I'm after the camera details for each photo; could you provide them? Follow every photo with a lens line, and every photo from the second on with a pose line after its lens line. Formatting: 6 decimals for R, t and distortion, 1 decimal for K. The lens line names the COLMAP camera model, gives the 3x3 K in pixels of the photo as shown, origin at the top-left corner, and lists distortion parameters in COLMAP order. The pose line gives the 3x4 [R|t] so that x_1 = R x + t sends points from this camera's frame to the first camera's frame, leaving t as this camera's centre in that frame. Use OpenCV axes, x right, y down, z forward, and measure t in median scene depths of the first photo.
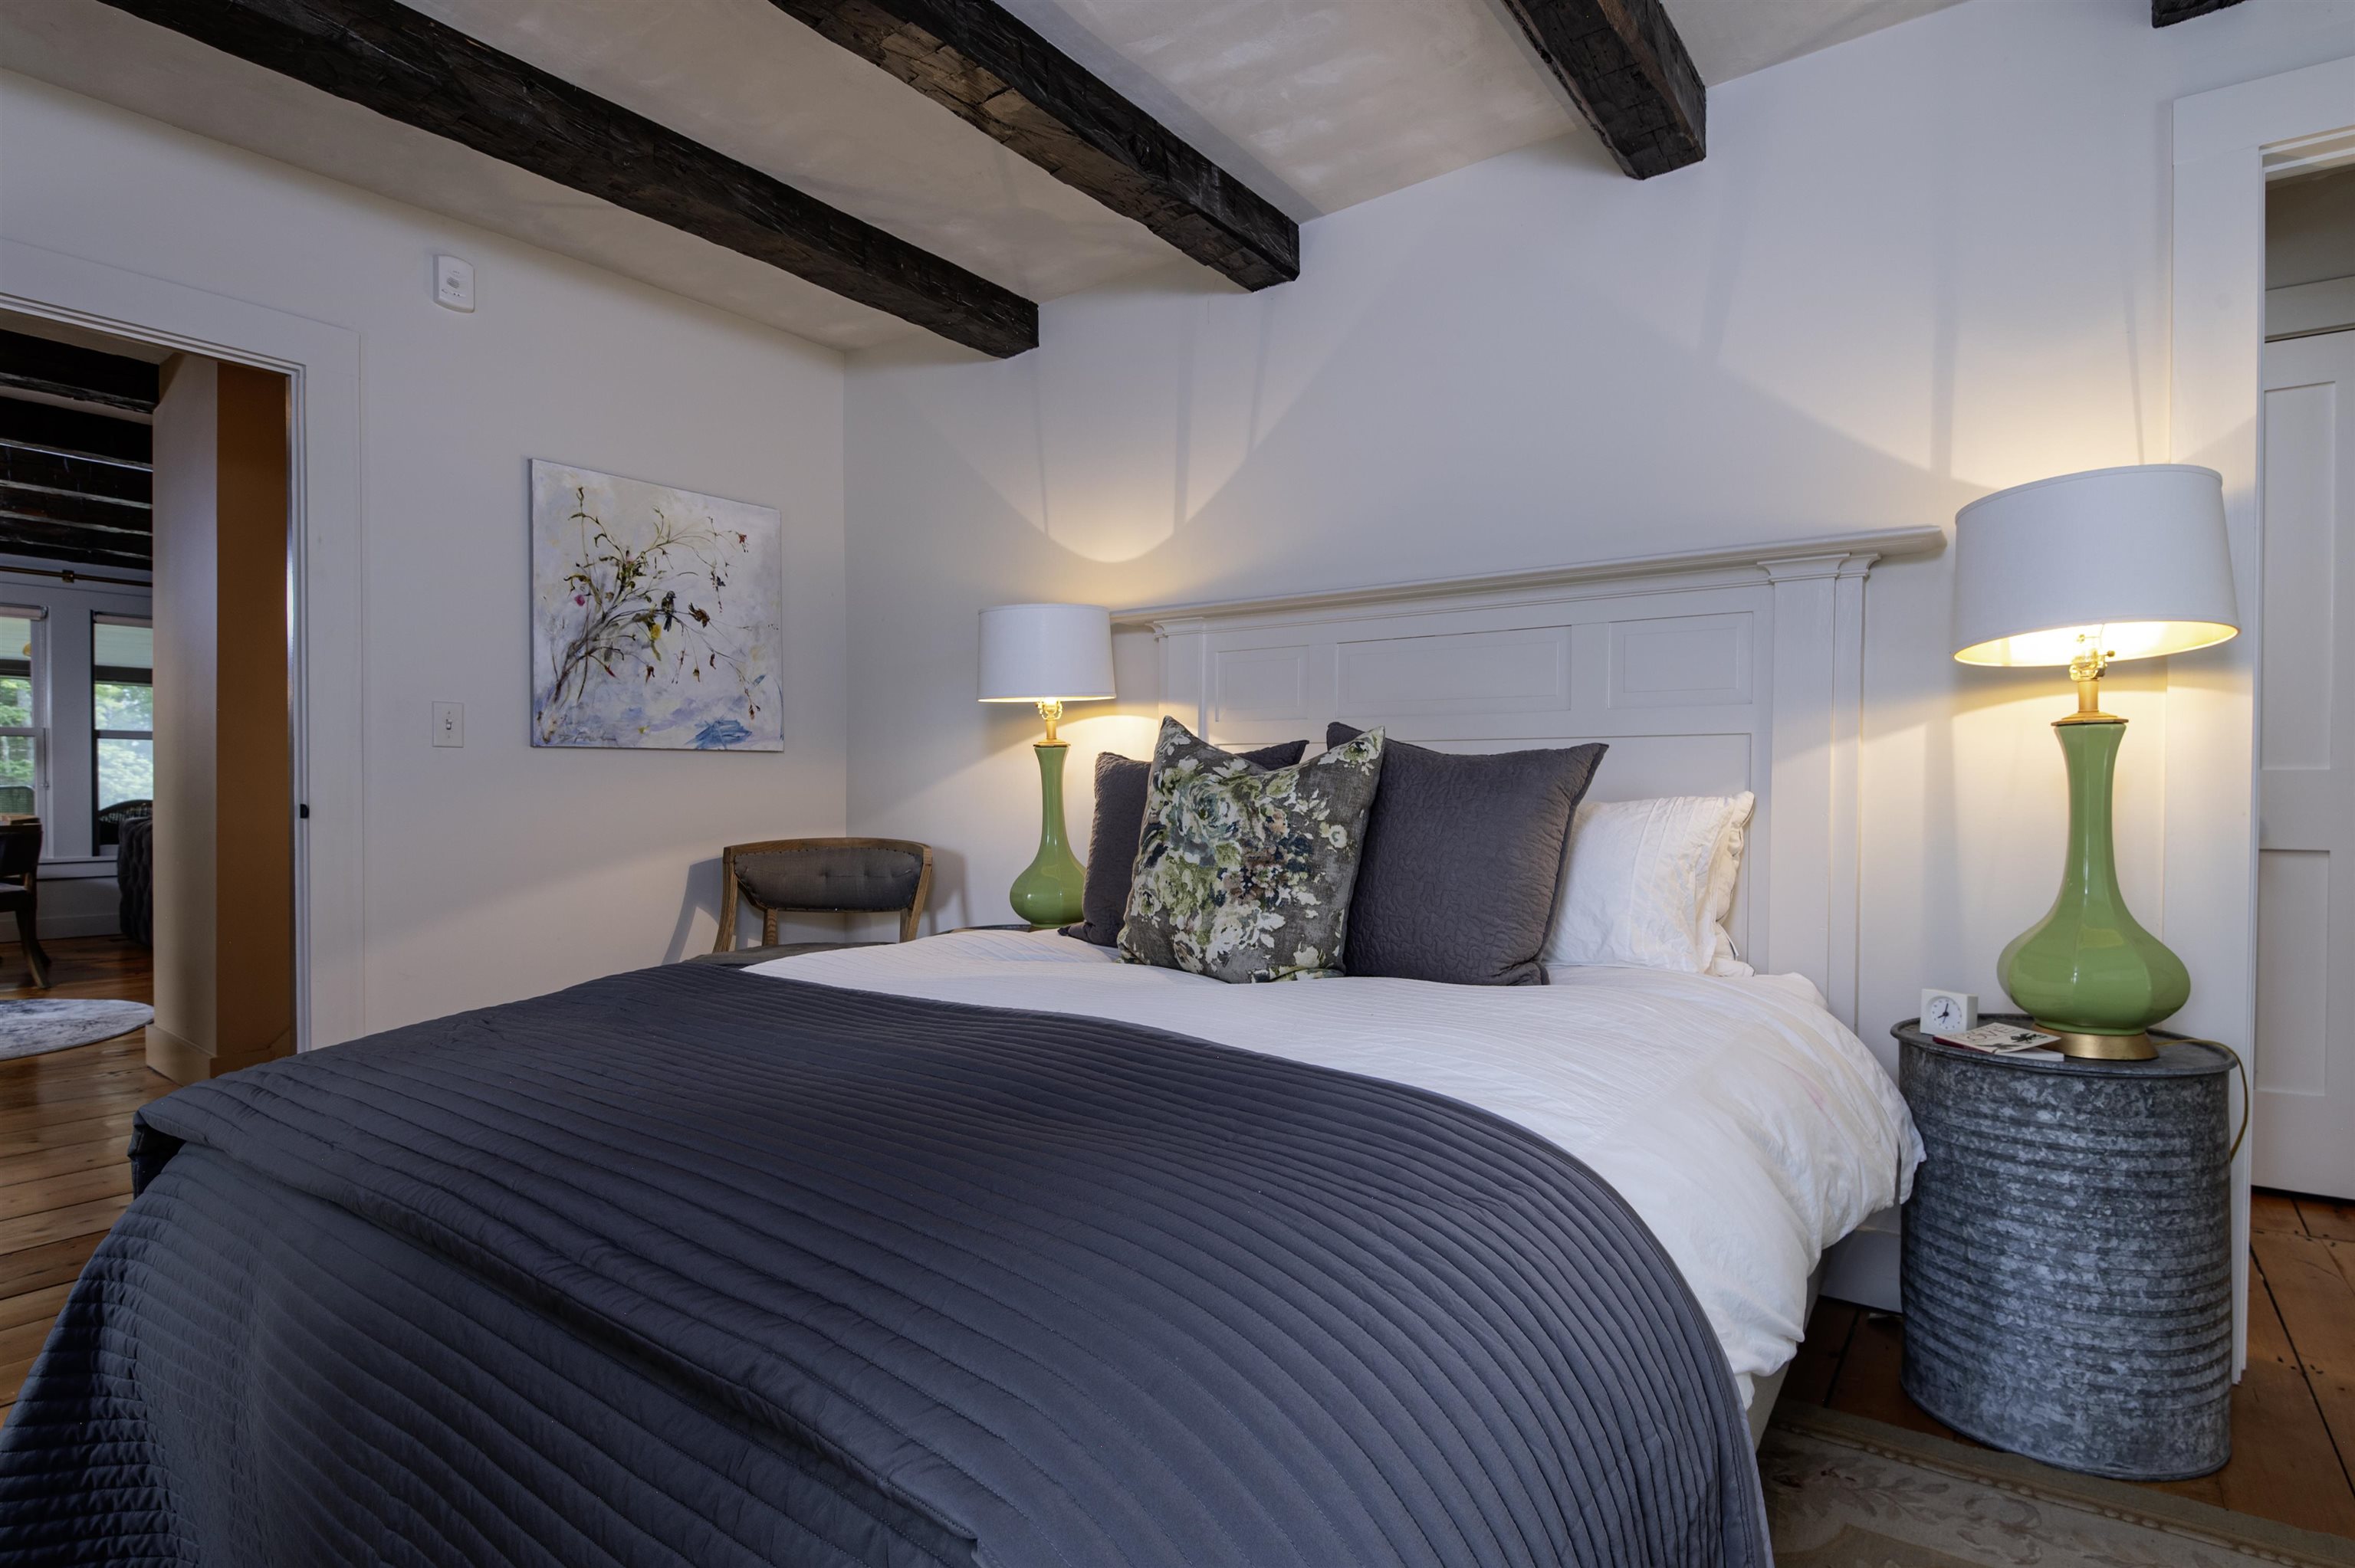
lens RADIAL K [[1151.3, 0, 1188.4], [0, 1151.3, 809.3], [0, 0, 1]] dist [-0.000434, -0.000976]
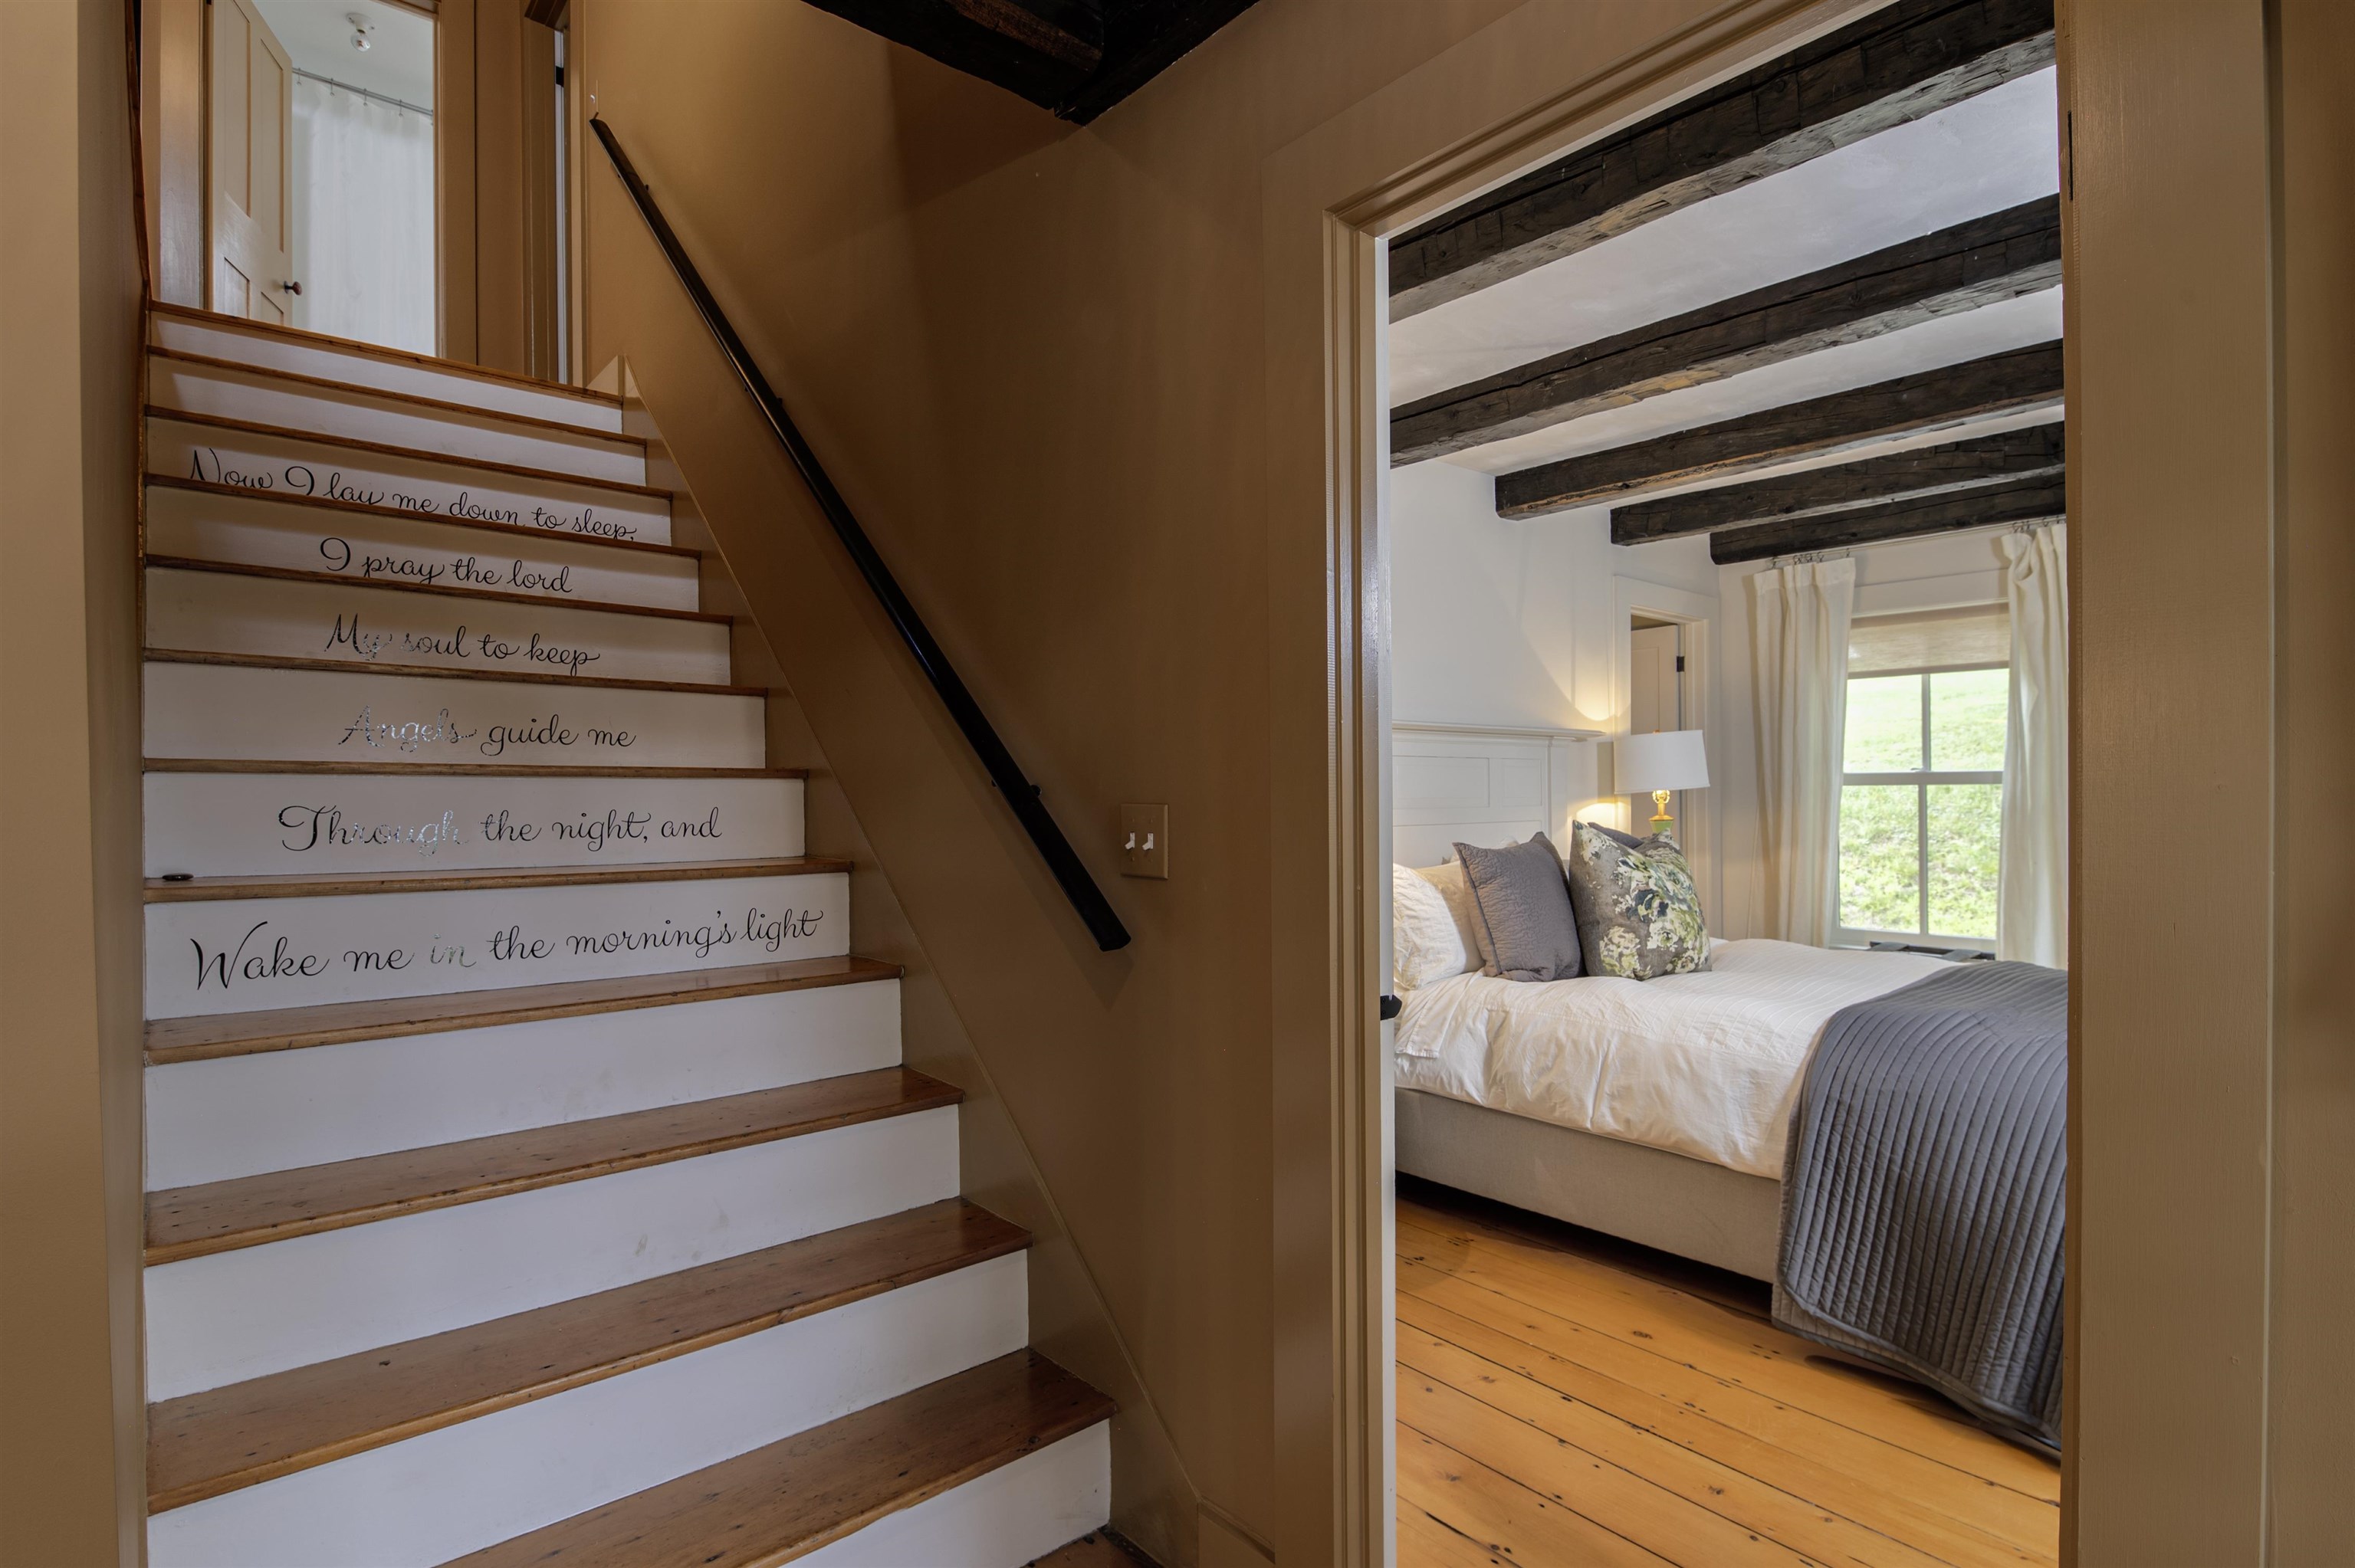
lens RADIAL K [[1151.3, 0, 1188.4], [0, 1151.3, 809.3], [0, 0, 1]] dist [-0.000434, -0.000976]
pose [[0.210846, -0.018835, 0.977338, -1.817755], [0.014198, 0.999768, 0.016204, -0.142182], [-0.977416, 0.010459, 0.211065, 1.337171]]
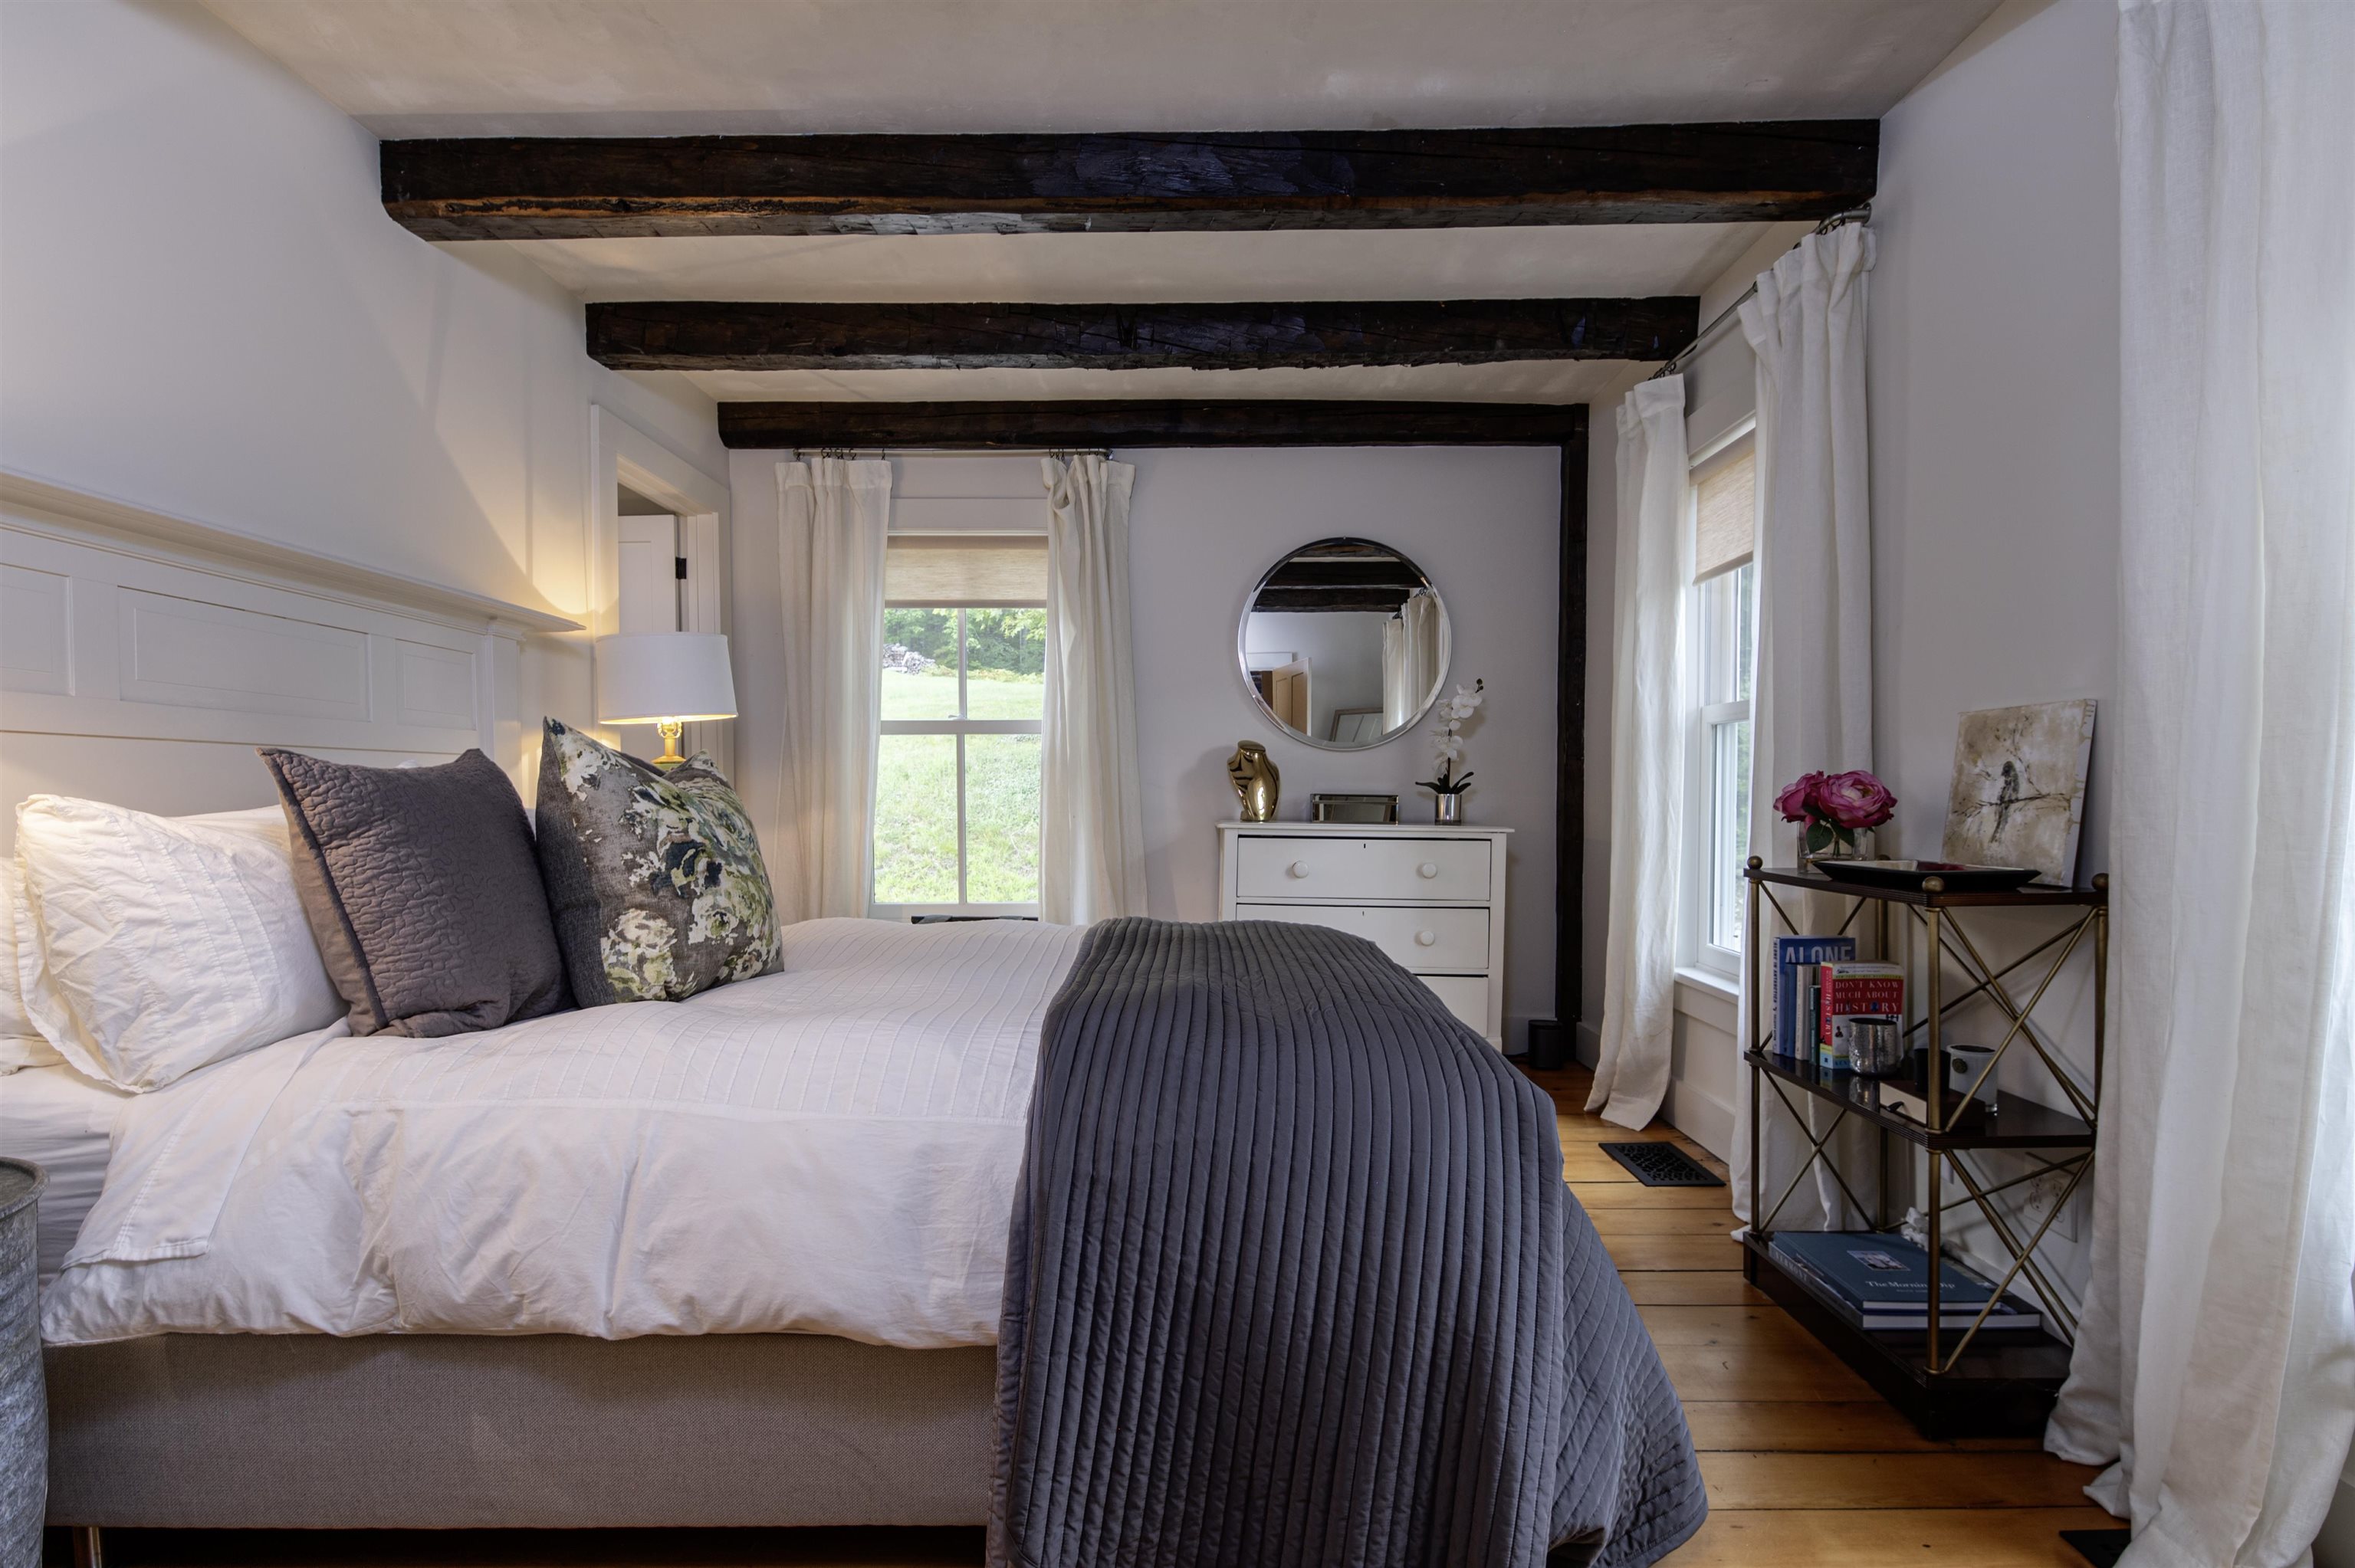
lens RADIAL K [[1151.3, 0, 1188.4], [0, 1151.3, 809.3], [0, 0, 1]] dist [-0.000434, -0.000976]
pose [[-0.597935, -0.013794, 0.801426, -1.057347], [0.007110, 0.999721, 0.022511, -0.033276], [-0.801513, 0.019159, -0.597670, 1.276817]]
